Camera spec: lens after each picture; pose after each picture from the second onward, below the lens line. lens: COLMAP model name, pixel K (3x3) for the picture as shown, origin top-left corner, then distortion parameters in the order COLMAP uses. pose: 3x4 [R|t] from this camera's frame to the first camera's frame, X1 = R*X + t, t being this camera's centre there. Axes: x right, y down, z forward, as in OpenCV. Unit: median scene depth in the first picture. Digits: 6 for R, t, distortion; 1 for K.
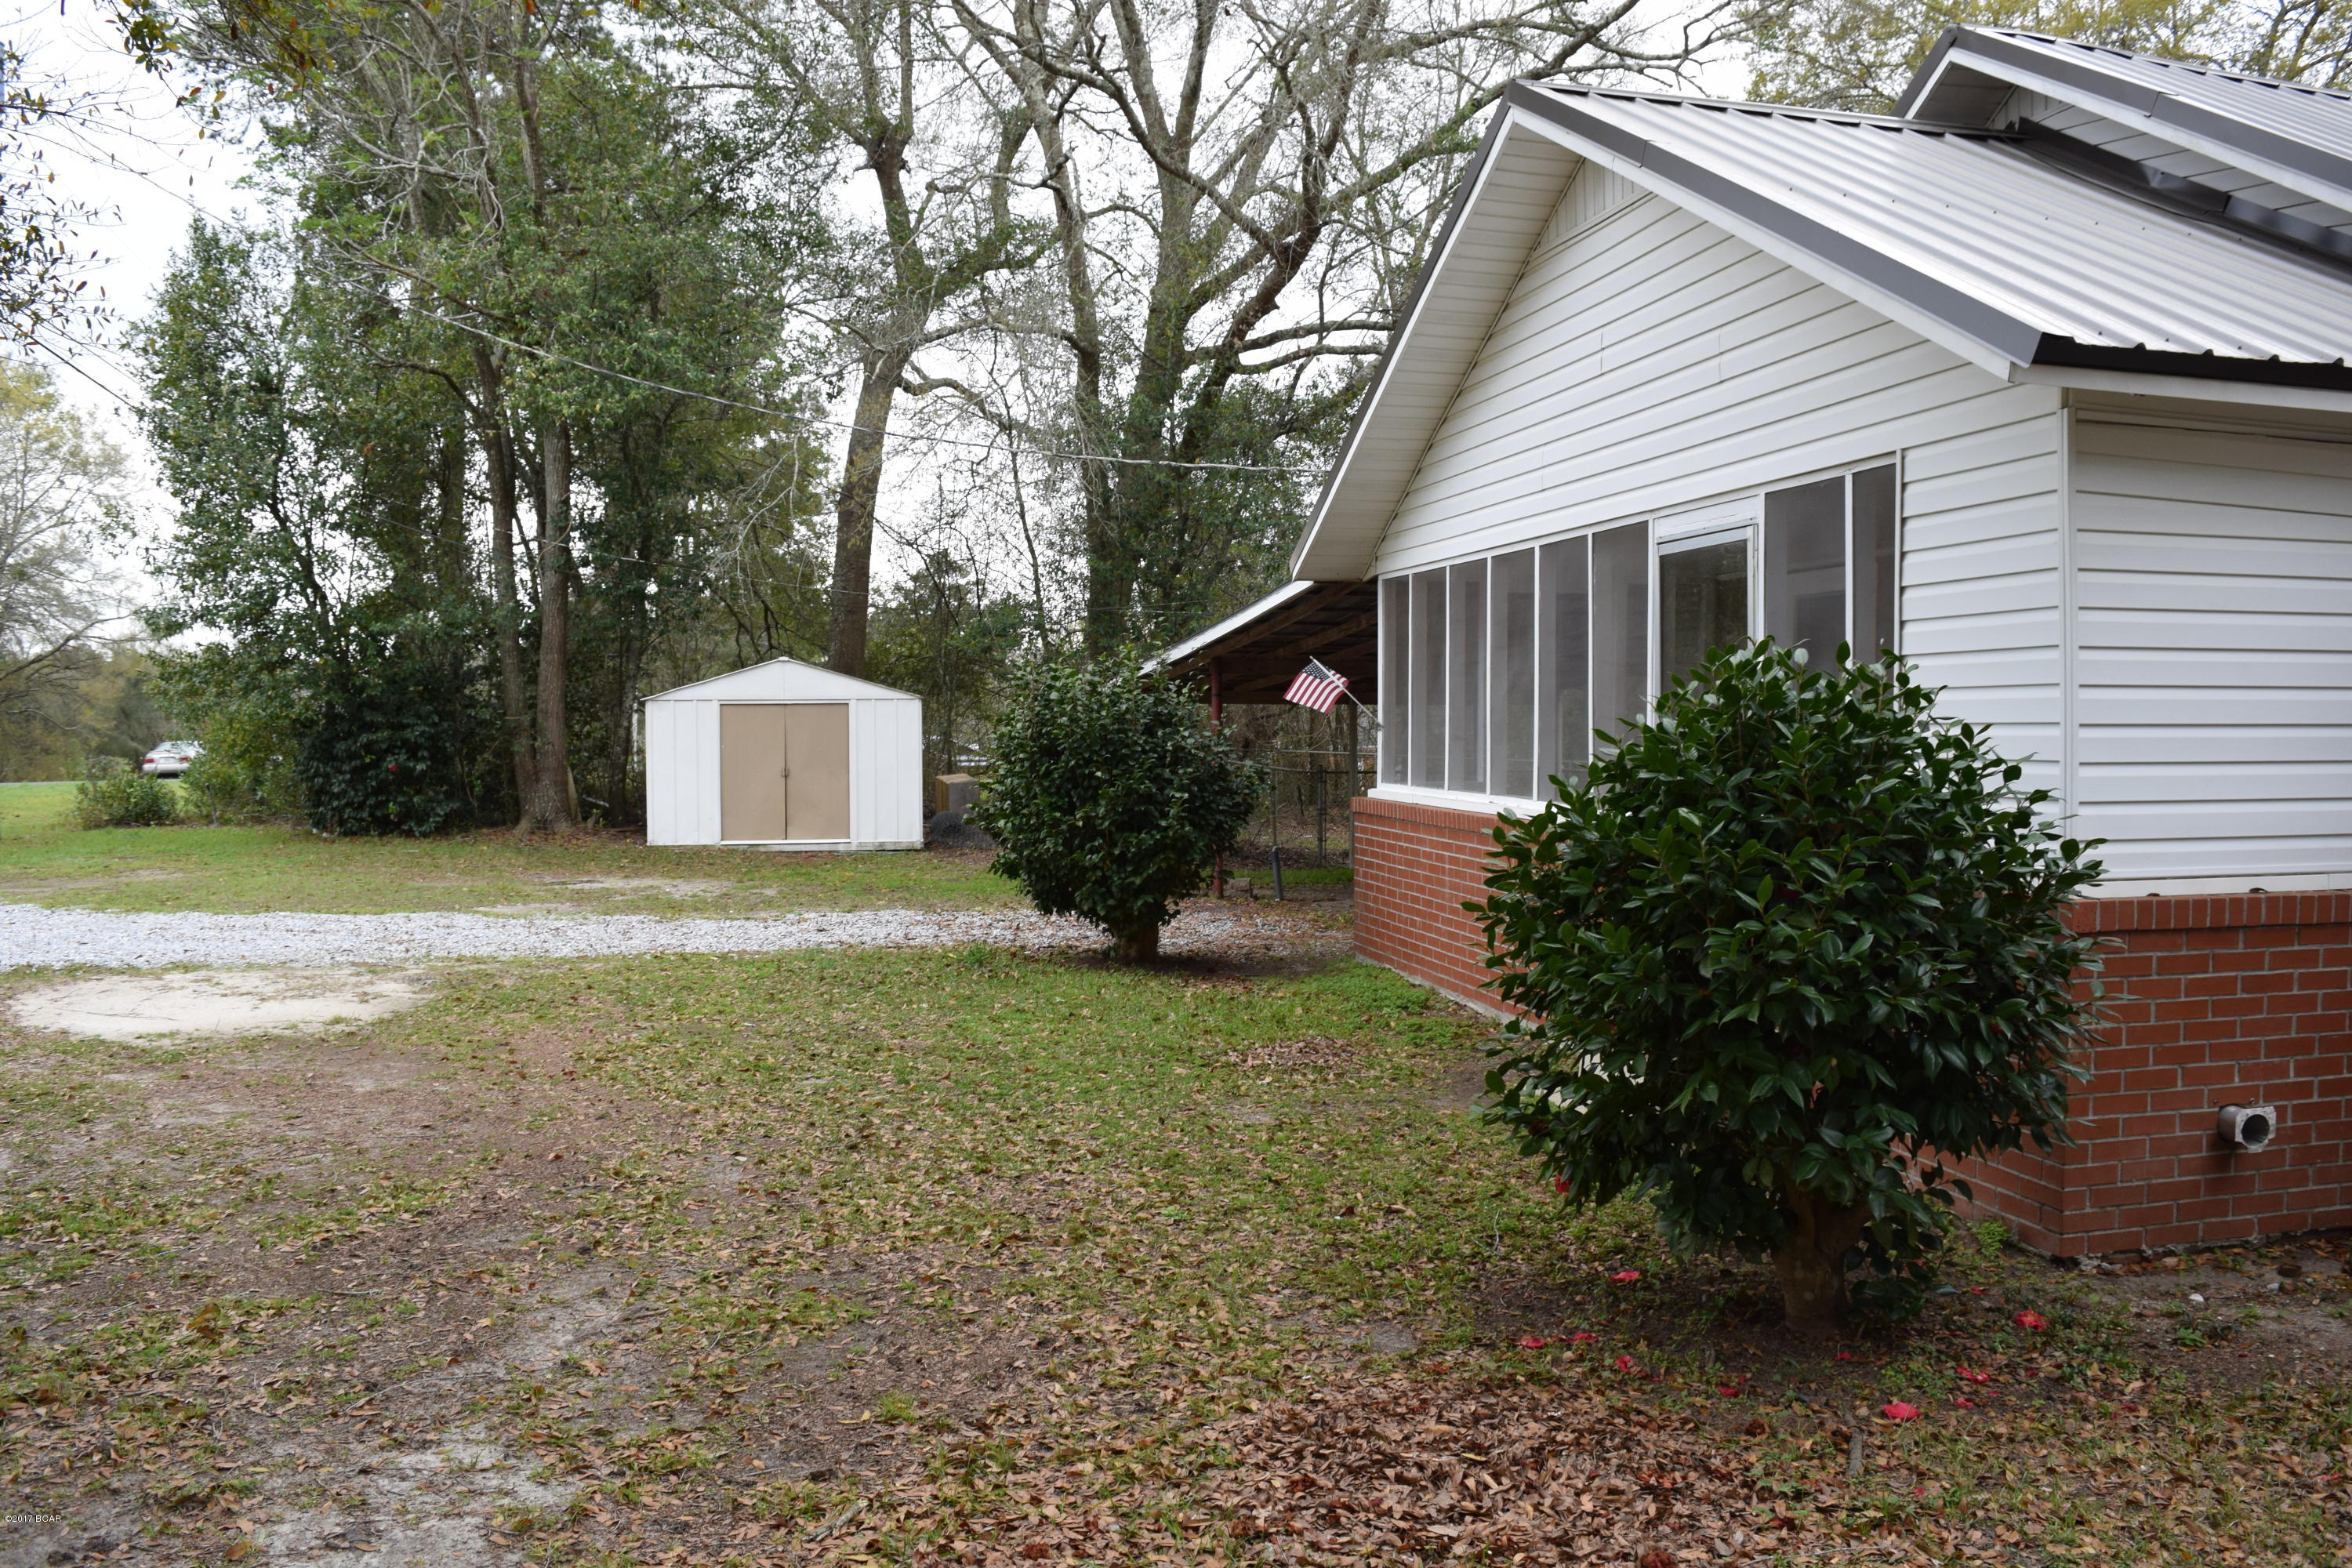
lens RADIAL K [[1835.0, 0, 1170.9], [0, 1835.0, 780.7], [0, 0, 1]] dist [-0.100367, 0.023548]
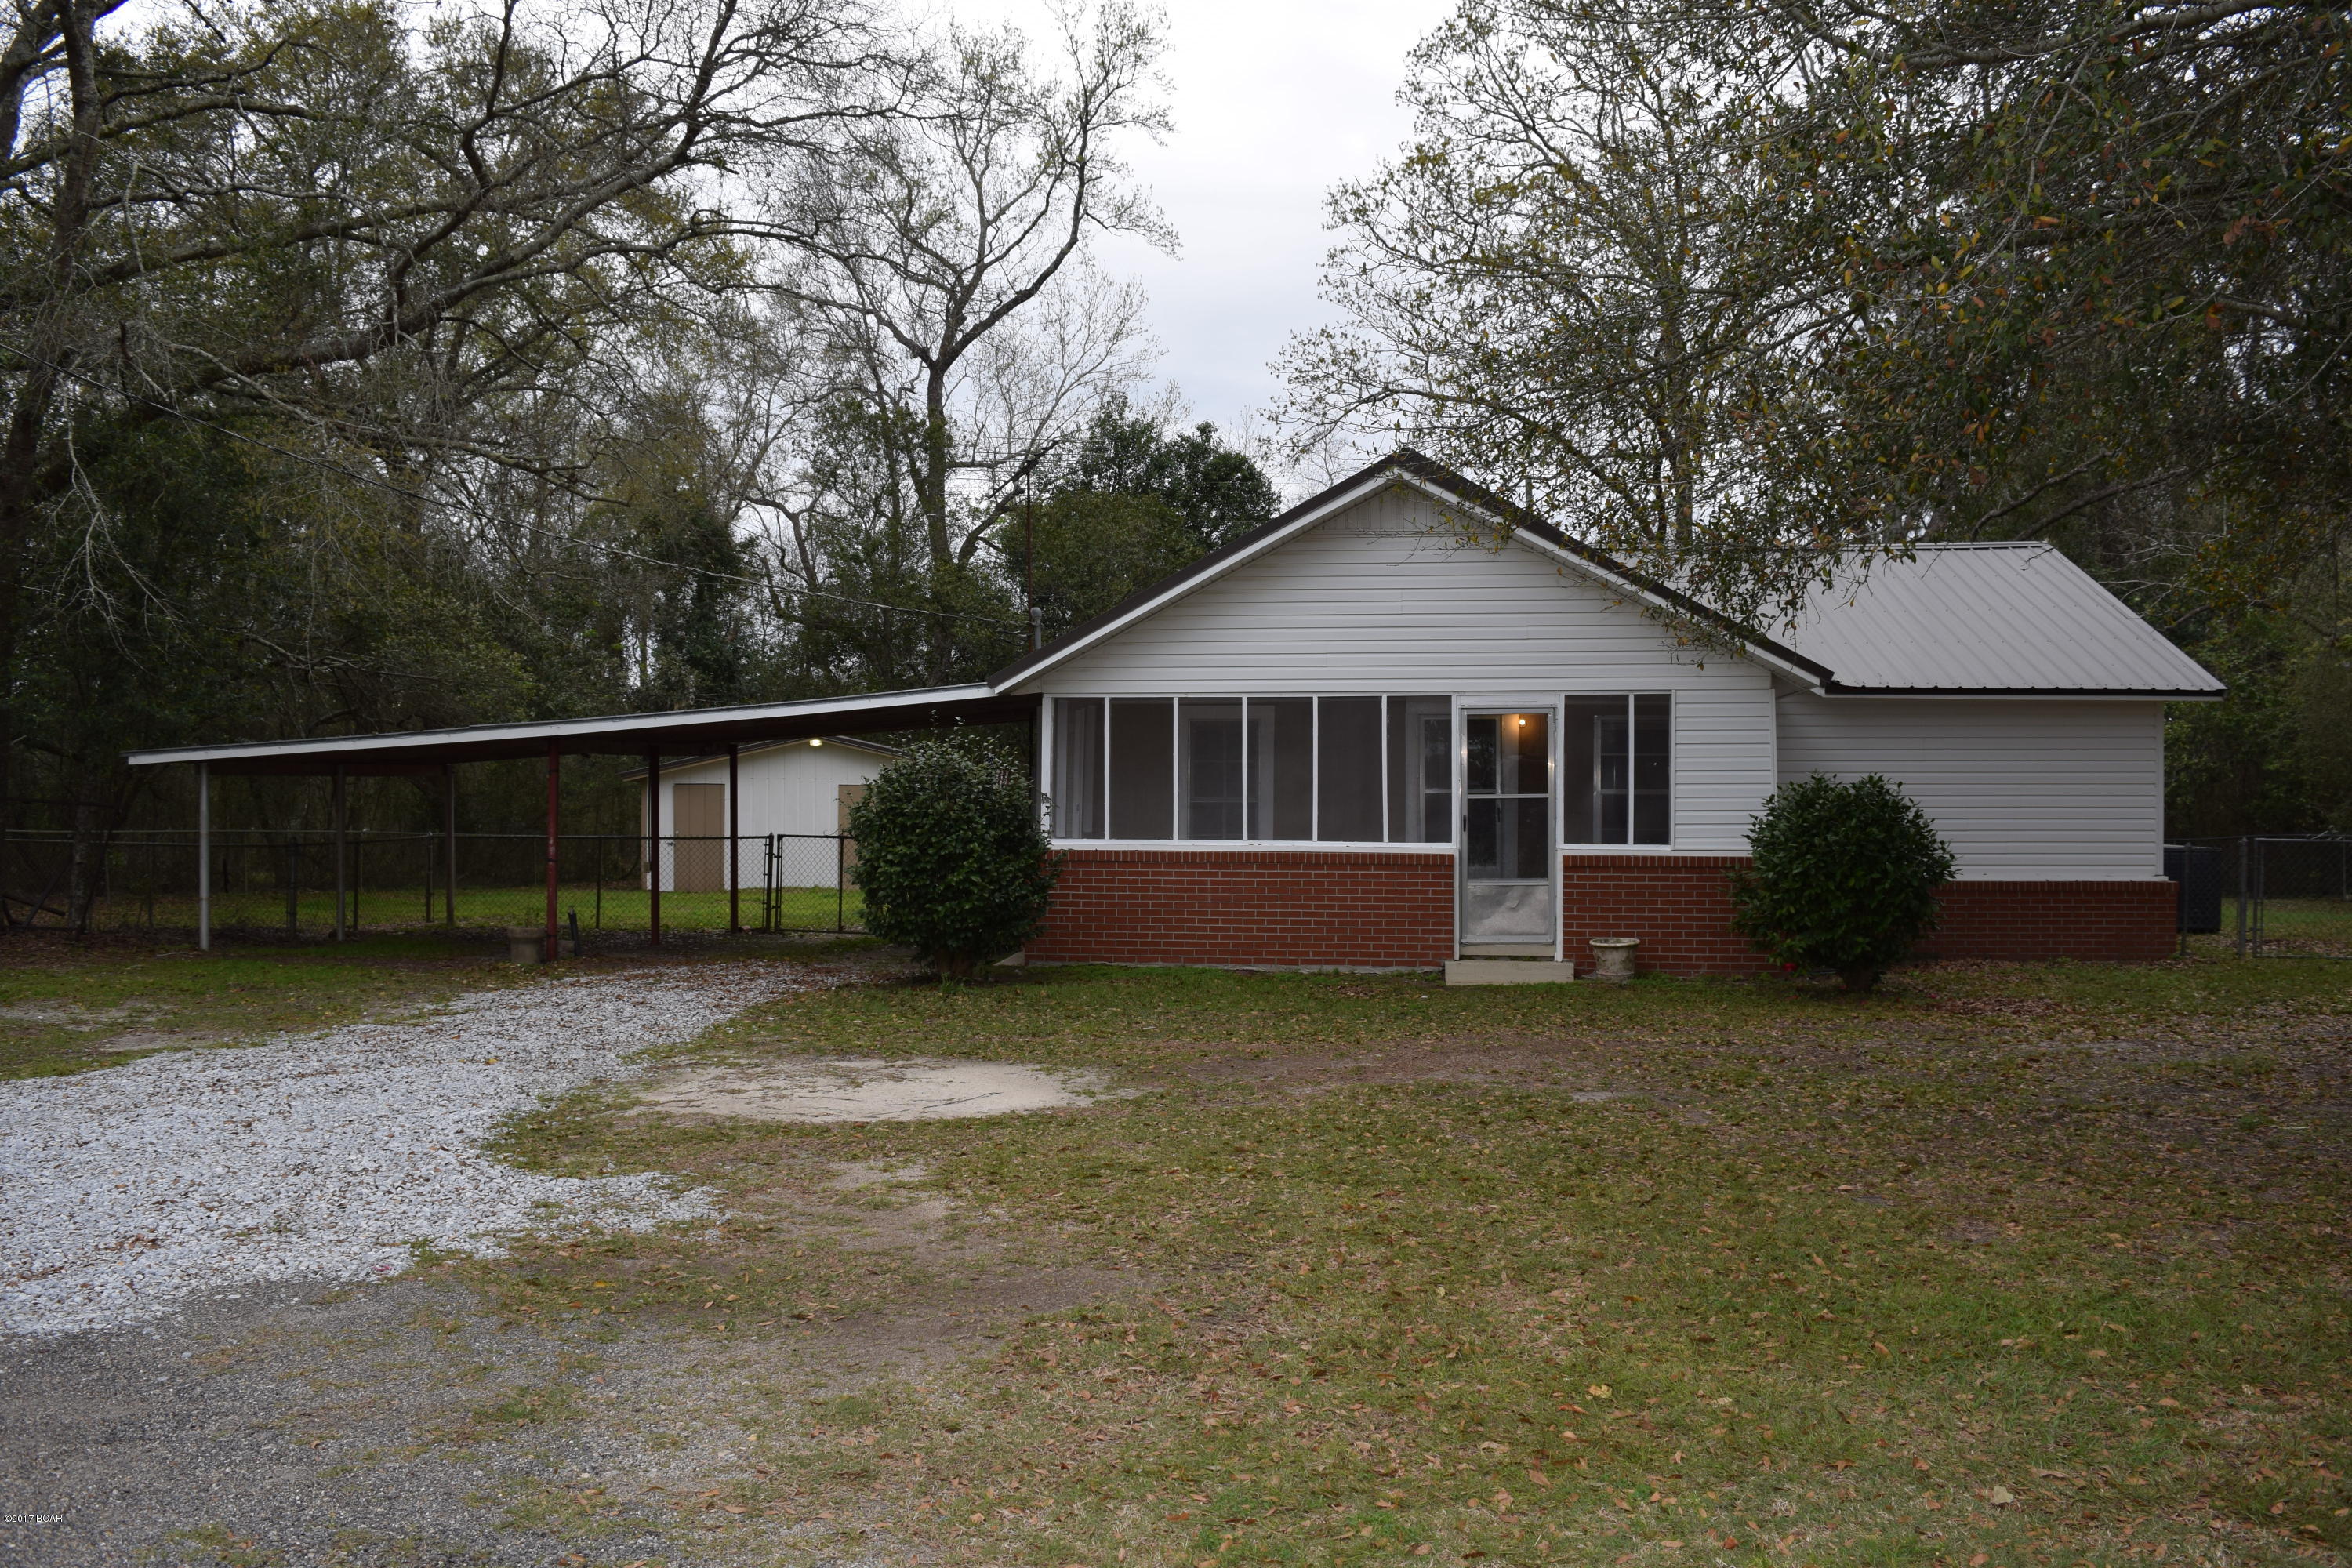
lens RADIAL K [[1835.0, 0, 1188.7], [0, 1835.0, 786.9], [0, 0, 1]] dist [-0.100367, 0.023548]
pose [[0.322782, 0.006333, 0.946452, -1.595559], [0.030351, 0.999394, -0.017039, -0.015124], [-0.945986, 0.034226, 0.322394, 0.576167]]
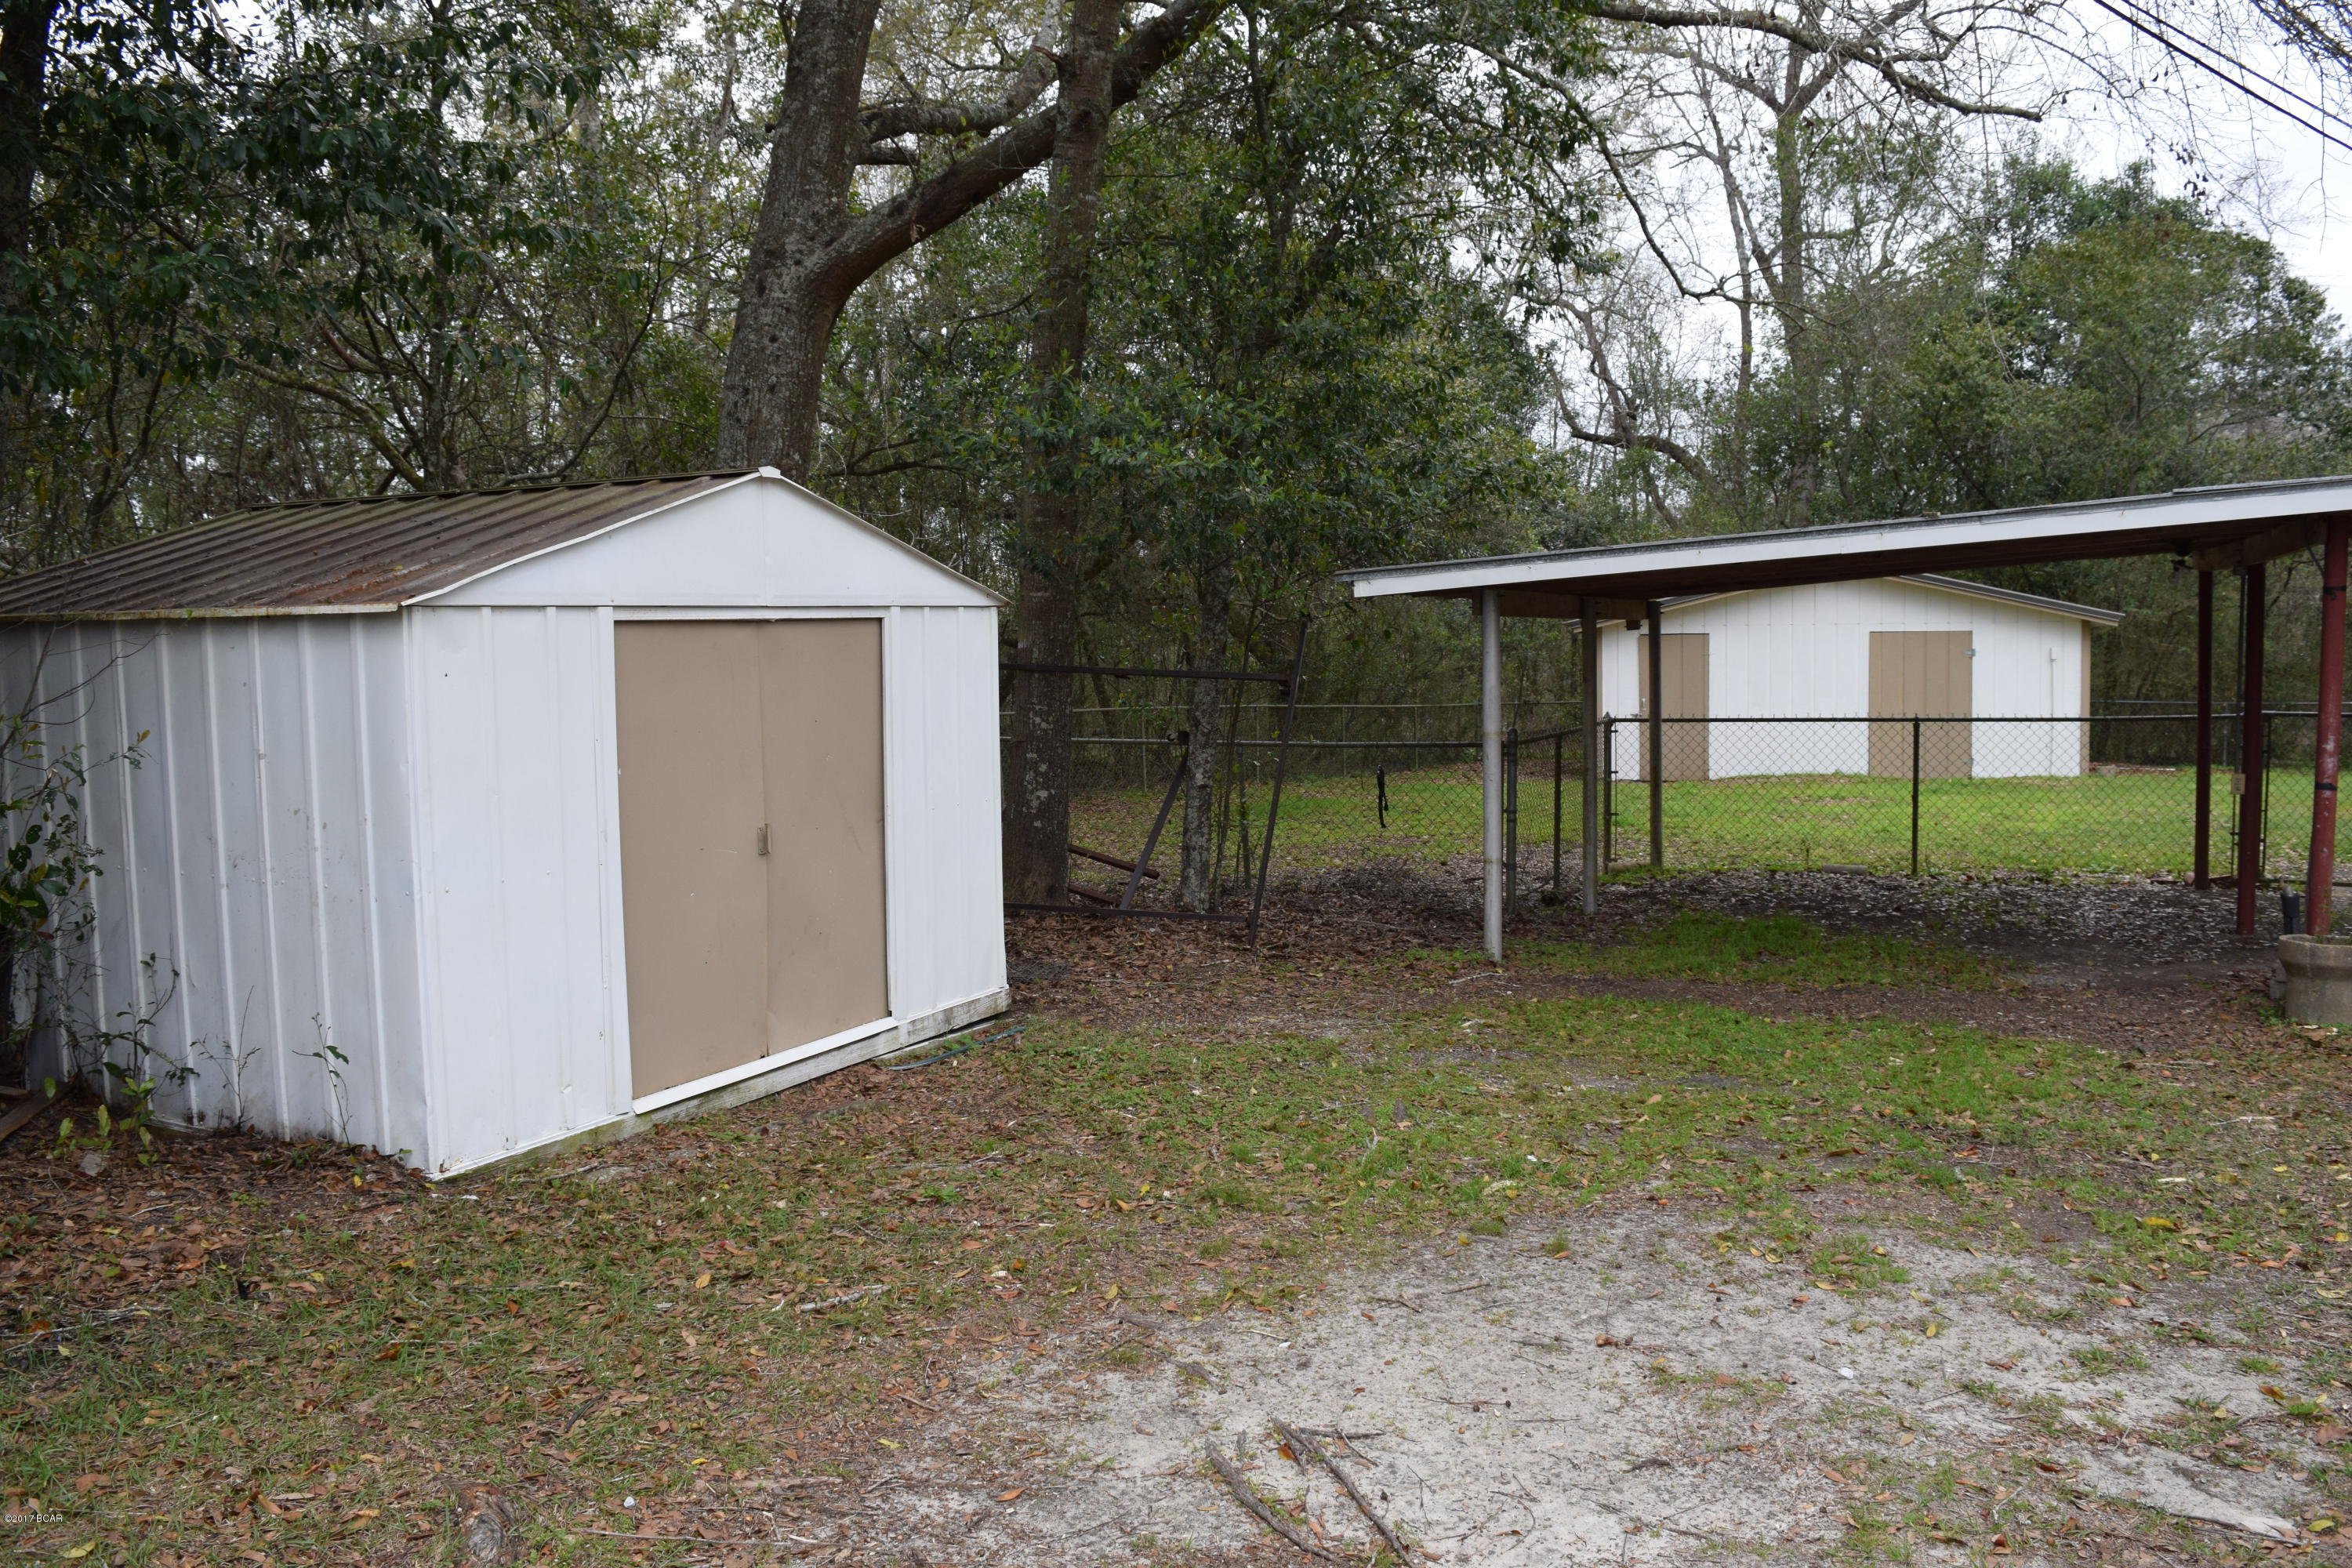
lens RADIAL K [[1835.0, 0, 1184.4], [0, 1835.0, 799.1], [0, 0, 1]] dist [-0.100367, 0.023548]
pose [[0.594259, -0.071743, 0.801068, -0.991382], [0.045758, 0.997416, 0.055384, -0.057490], [-0.802971, 0.003743, 0.596006, 1.798557]]
